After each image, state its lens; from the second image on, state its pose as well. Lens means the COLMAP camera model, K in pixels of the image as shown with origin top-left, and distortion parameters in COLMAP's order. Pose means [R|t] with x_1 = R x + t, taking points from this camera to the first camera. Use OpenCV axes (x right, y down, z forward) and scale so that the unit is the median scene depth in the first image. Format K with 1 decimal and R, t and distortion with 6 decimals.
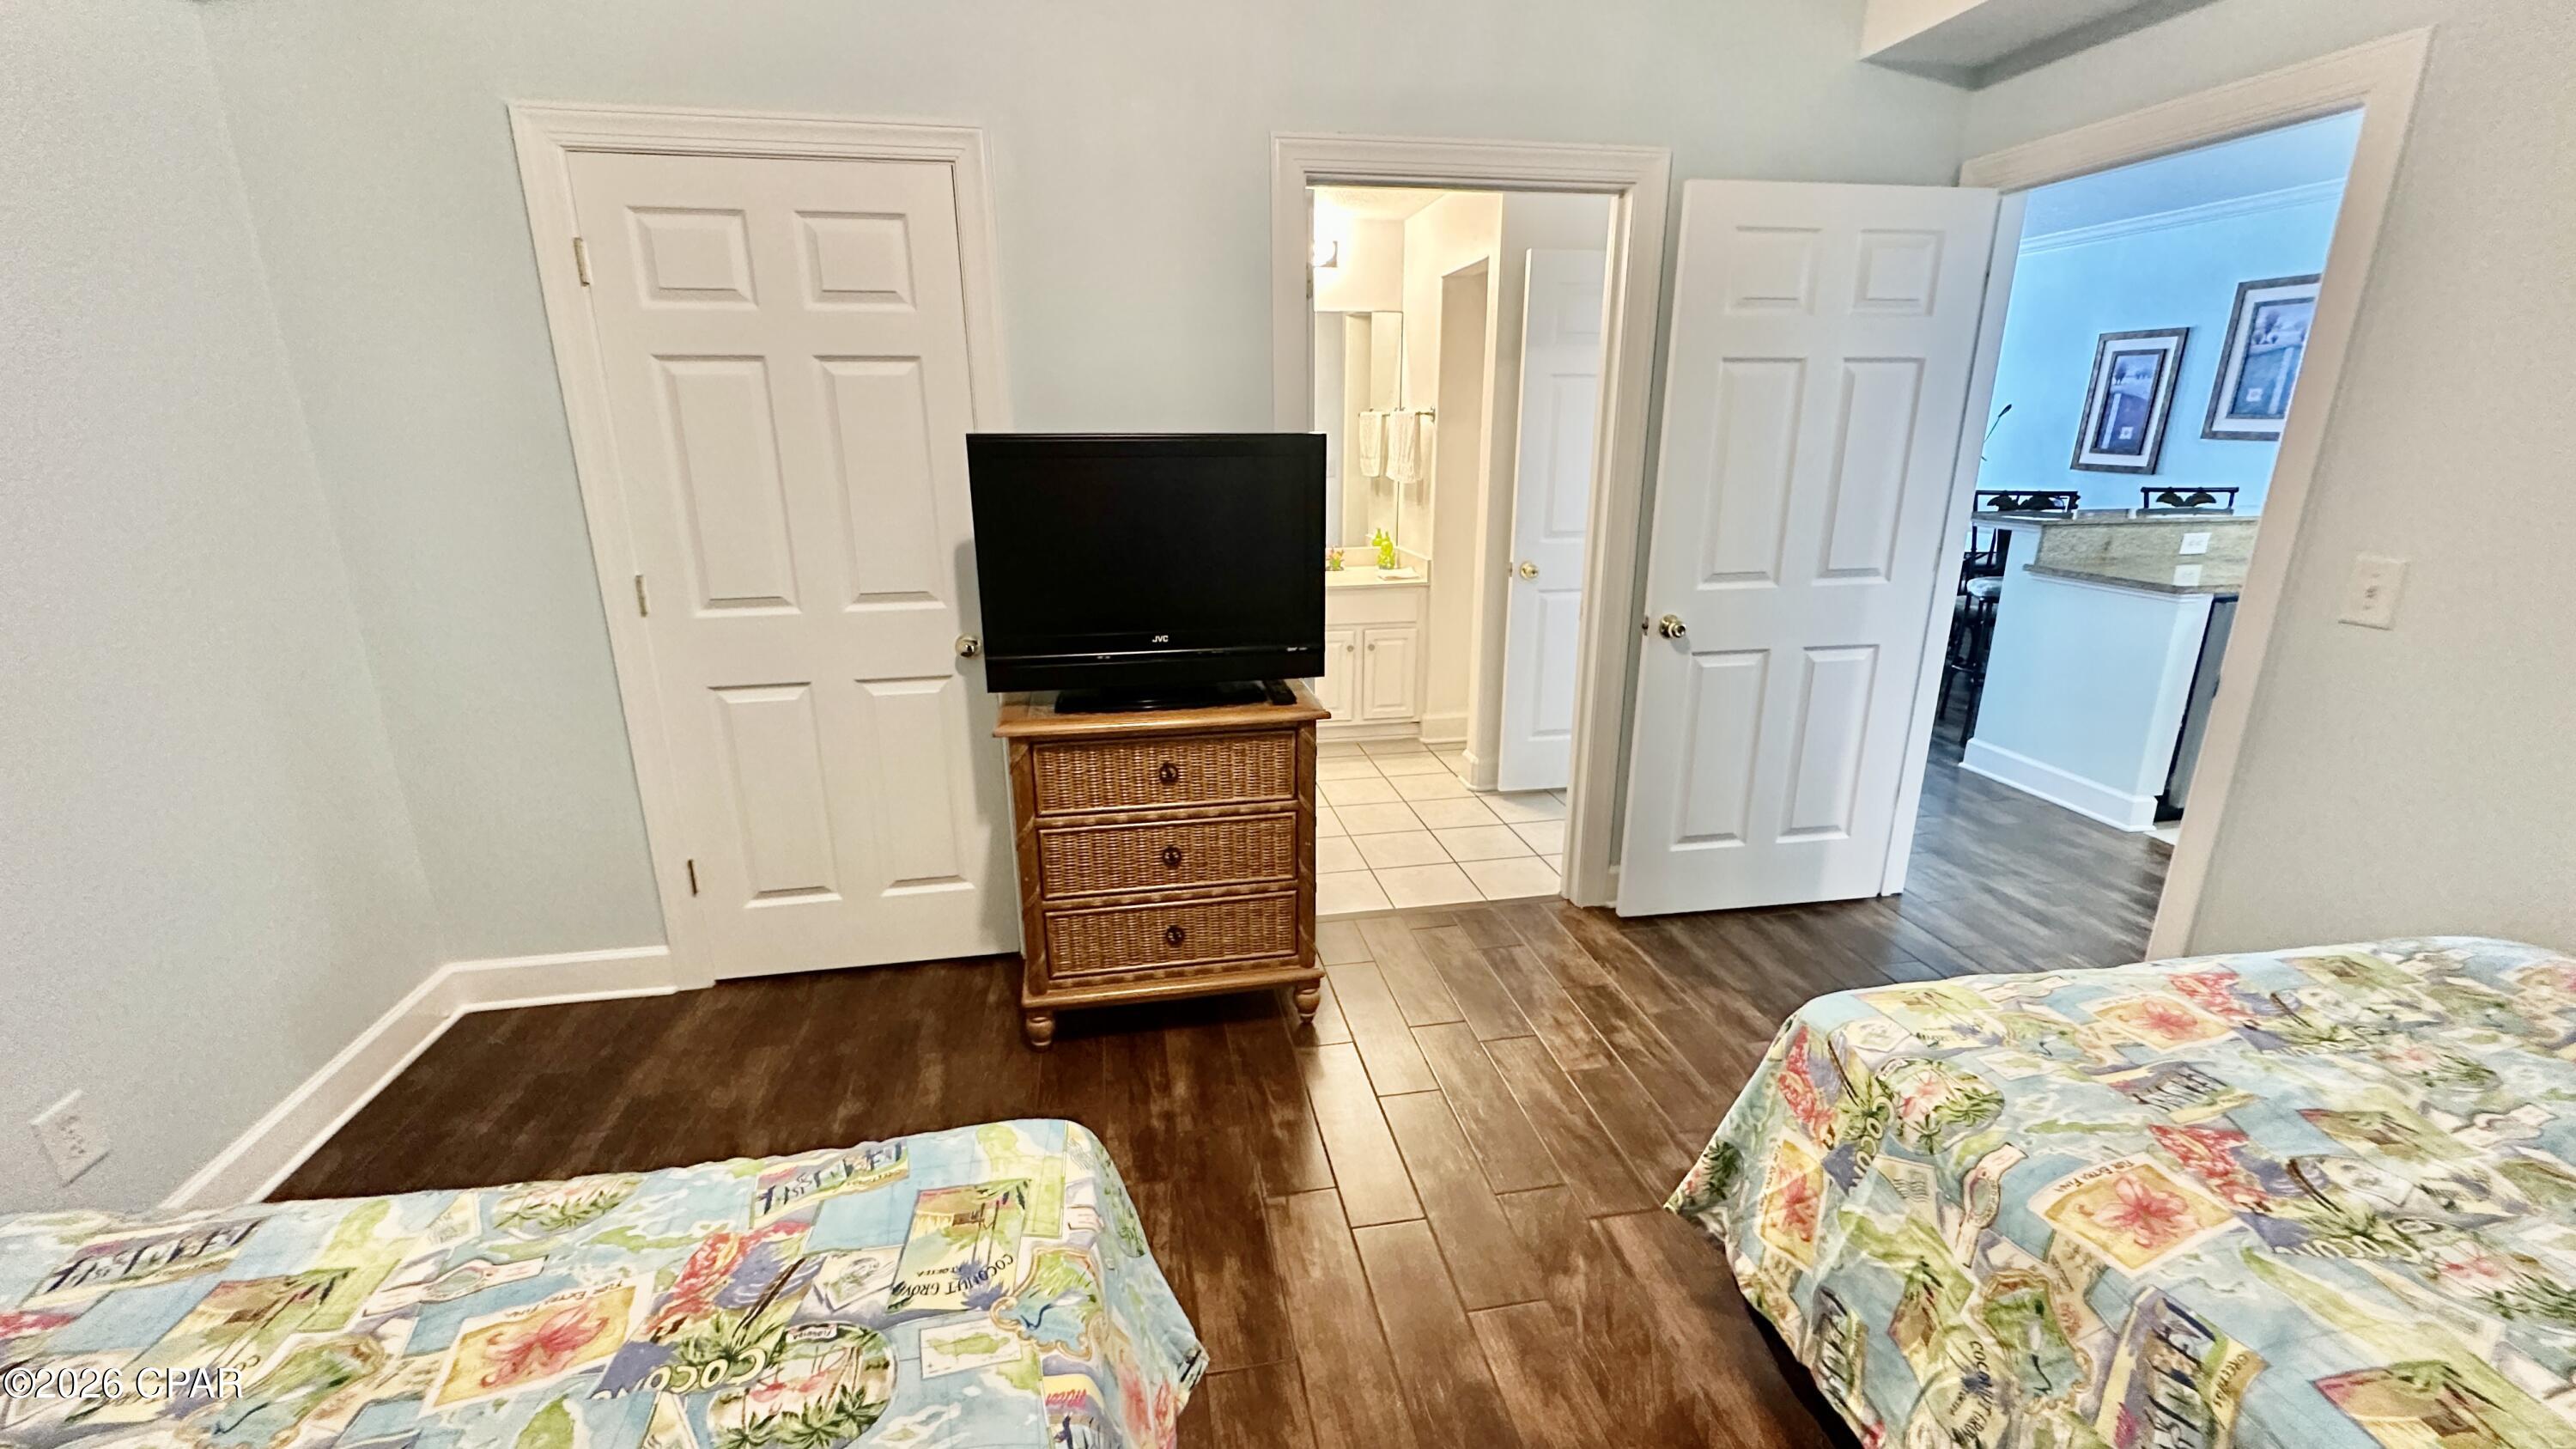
lens RADIAL K [[1031.1, 0, 1293.0], [0, 1031.1, 724.0], [0, 0, 1]] dist [-0.004223, 0.000808]
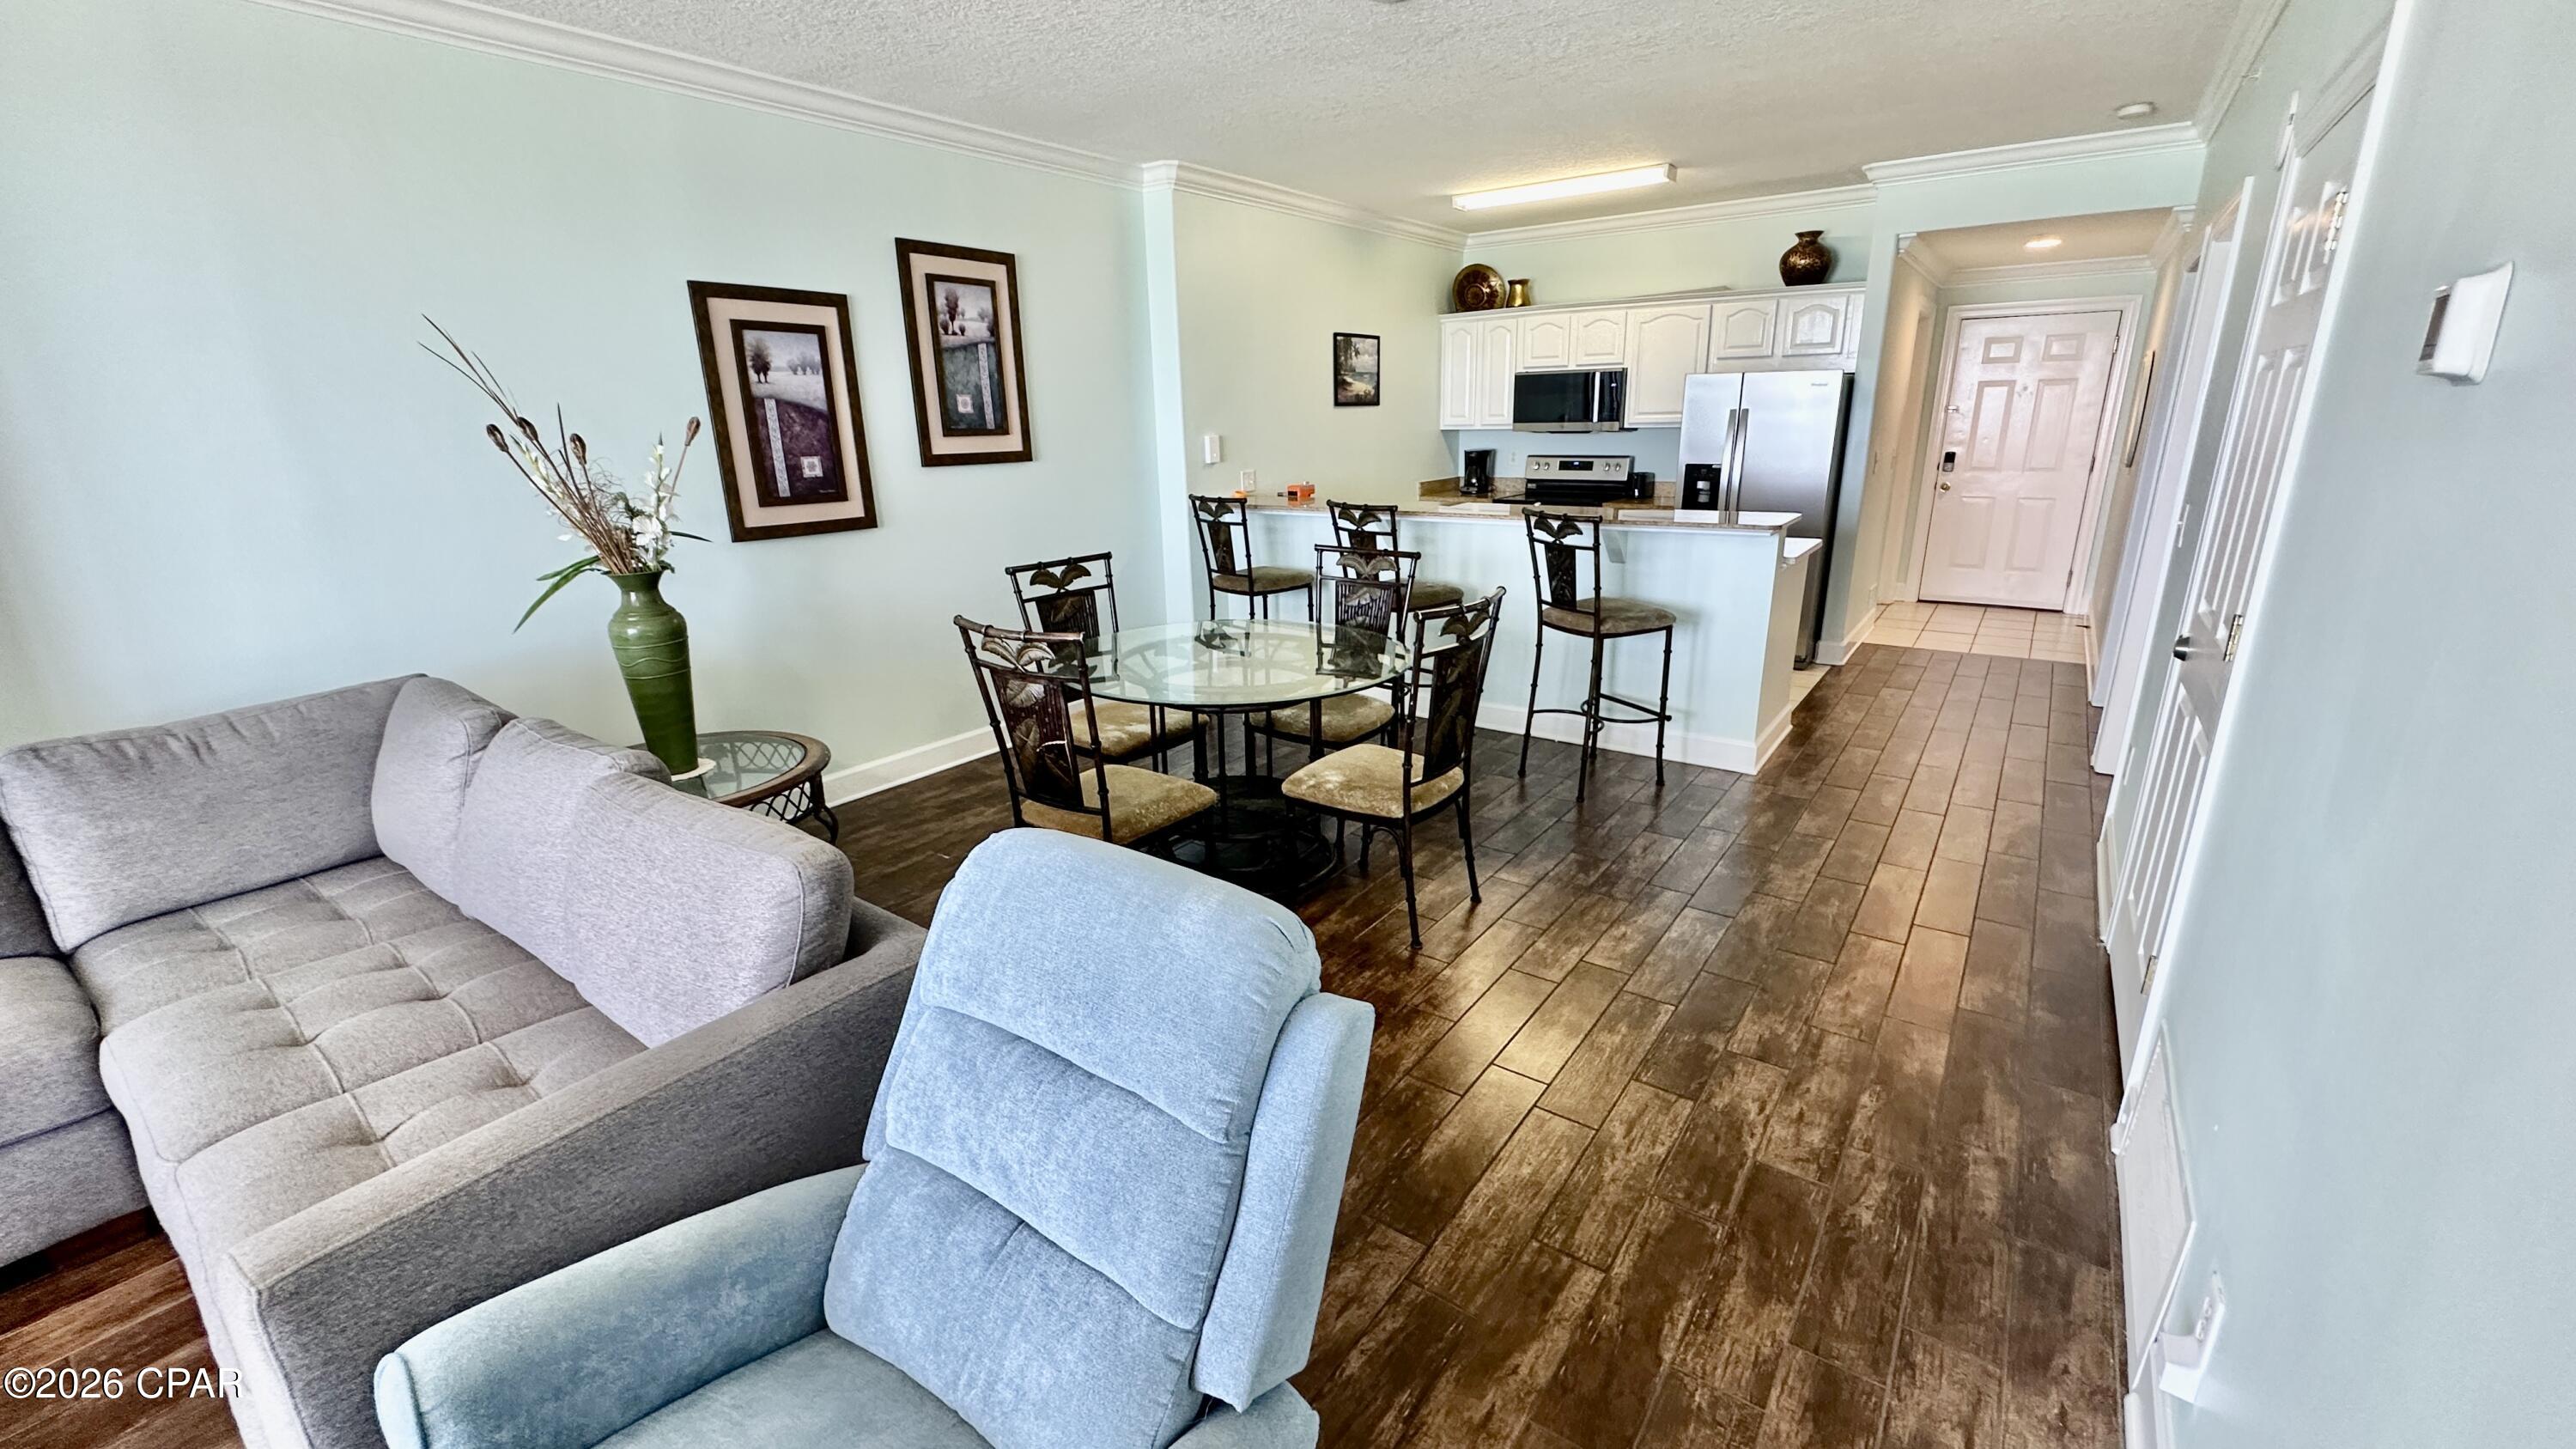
lens RADIAL K [[1031.1, 0, 1287.2], [0, 1031.1, 723.8], [0, 0, 1]] dist [-0.004223, 0.000808]
pose [[-0.688507, -0.192356, 0.699255, 0.209140], [0.229511, 0.856837, 0.461688, -0.412103], [-0.687956, 0.478362, -0.545791, 1.355105]]
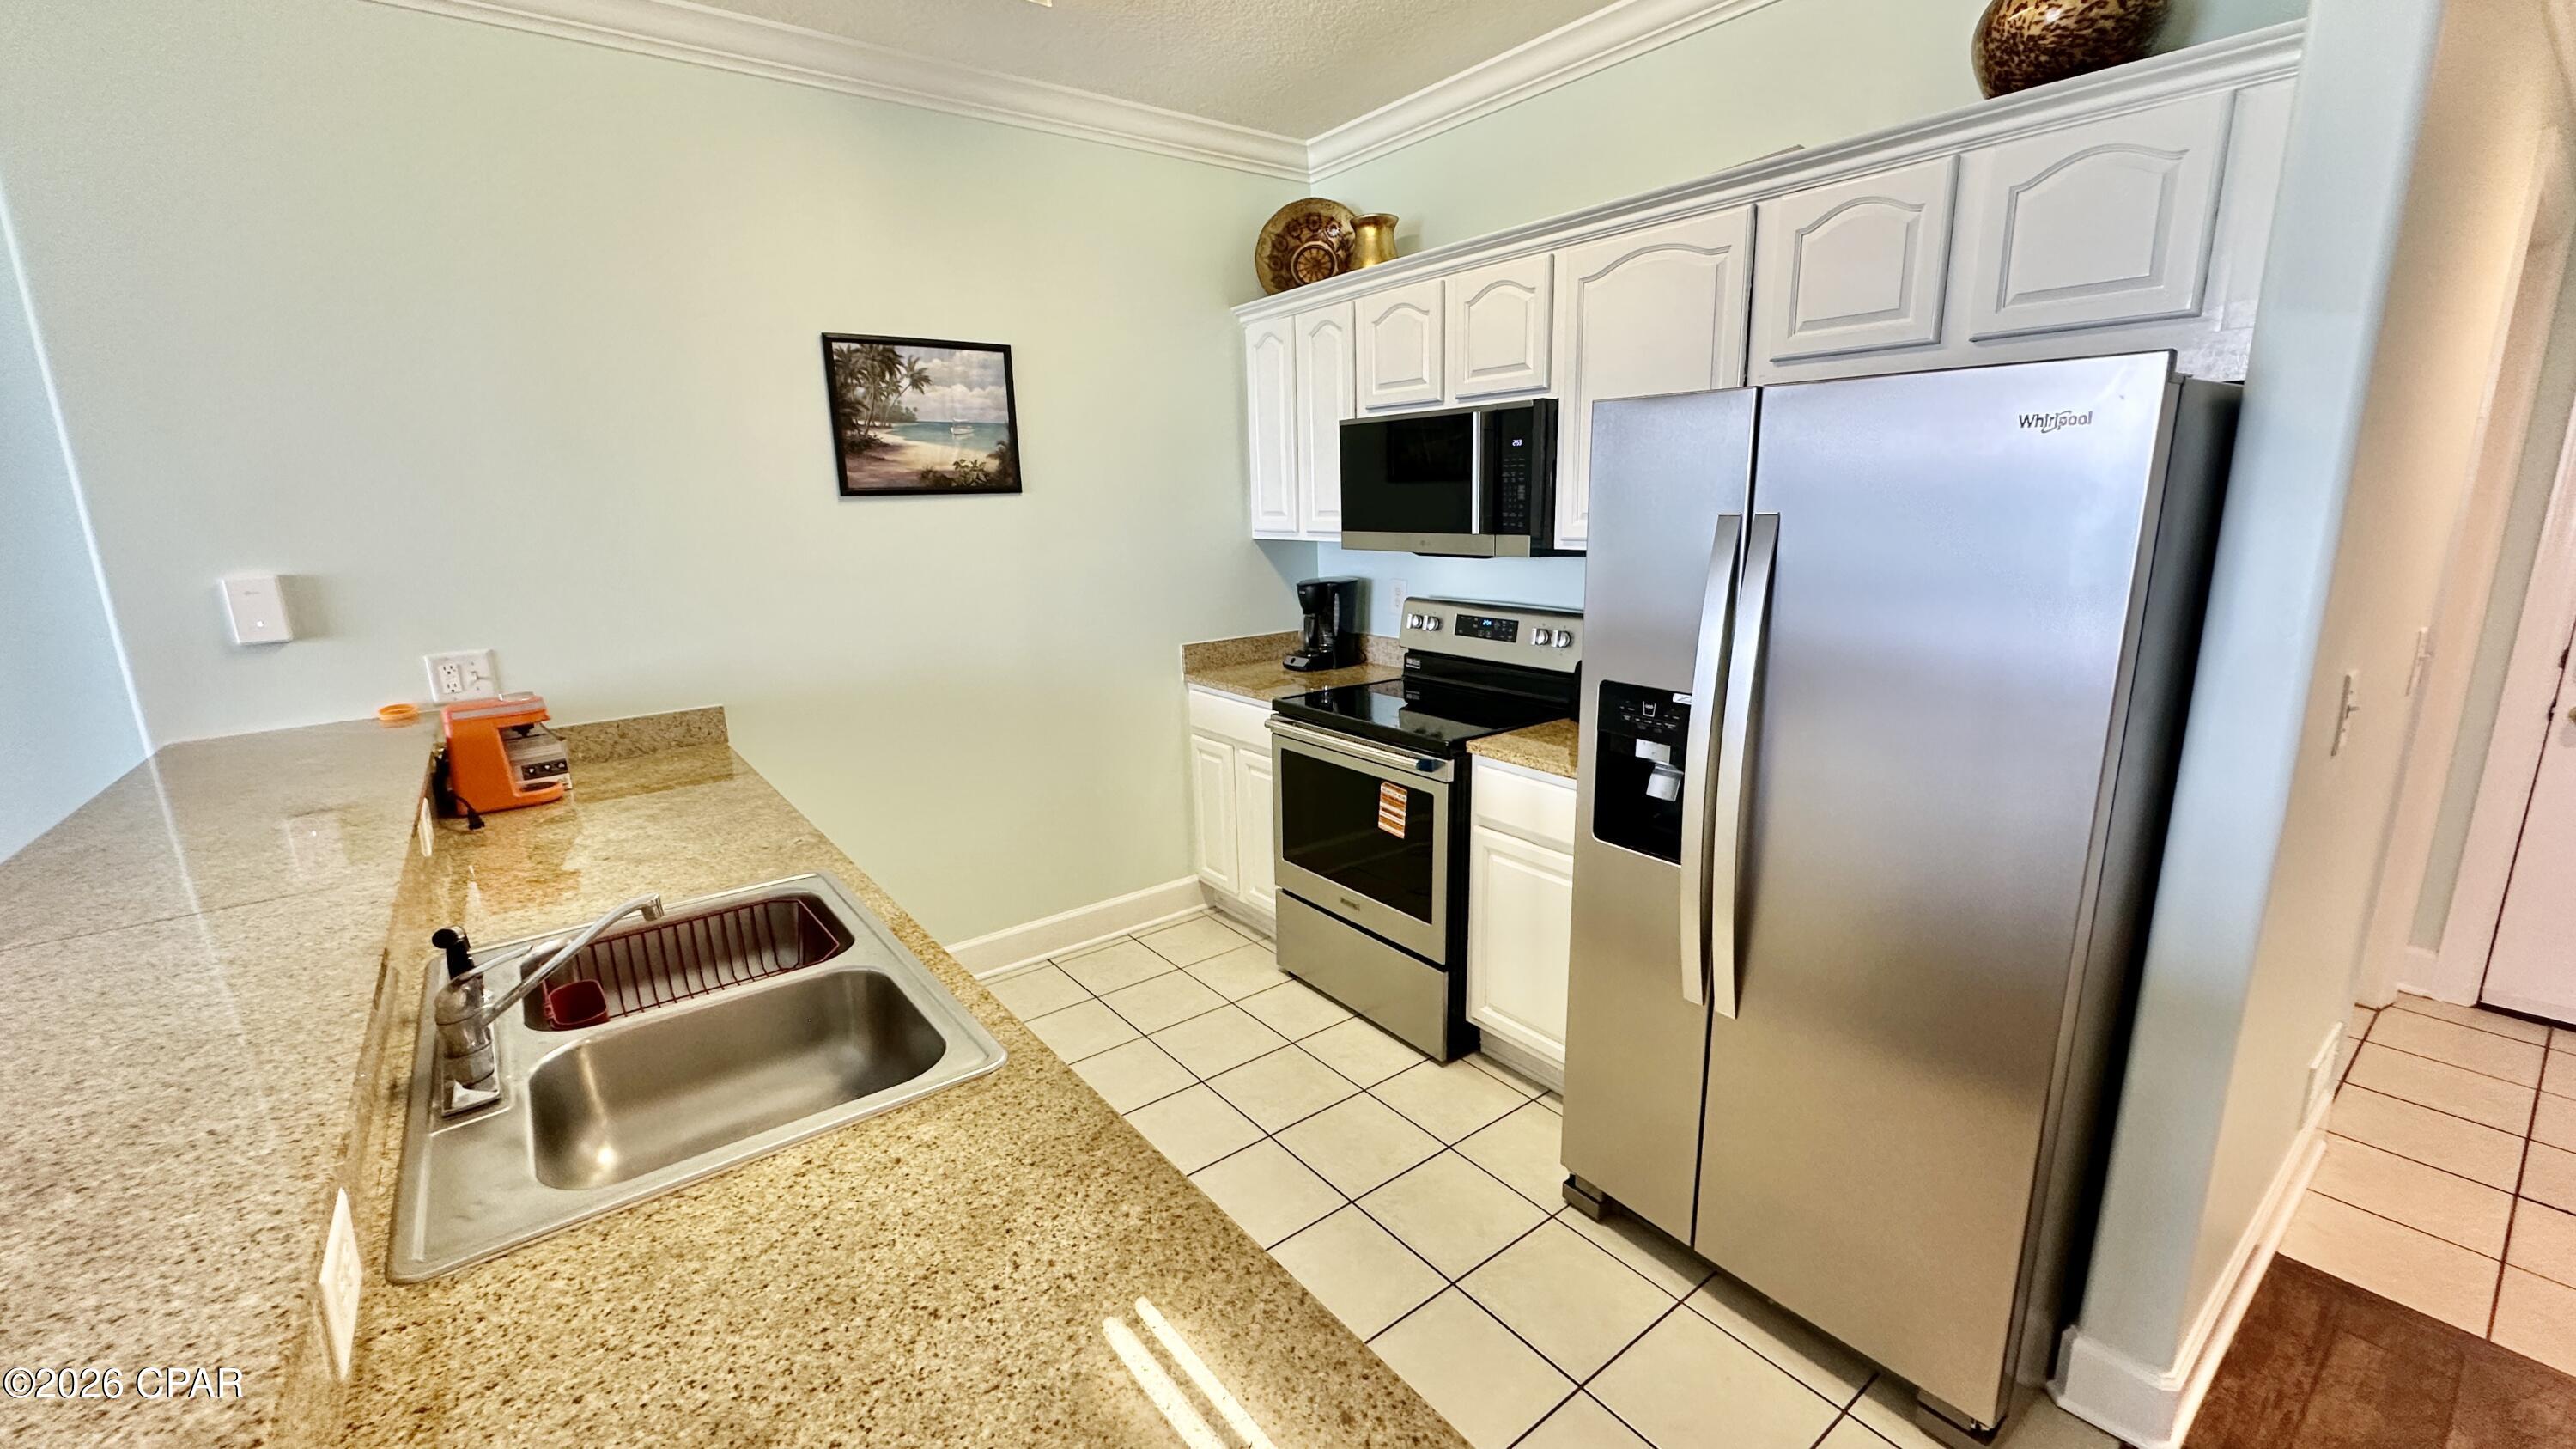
lens RADIAL K [[1031.1, 0, 1285.4], [0, 1031.1, 724.8], [0, 0, 1]] dist [-0.004223, 0.000808]
pose [[-0.450224, -0.183135, 0.873933, 0.456742], [0.276677, 0.901958, 0.331544, -0.195011], [-0.848969, 0.391066, -0.355414, 0.615396]]
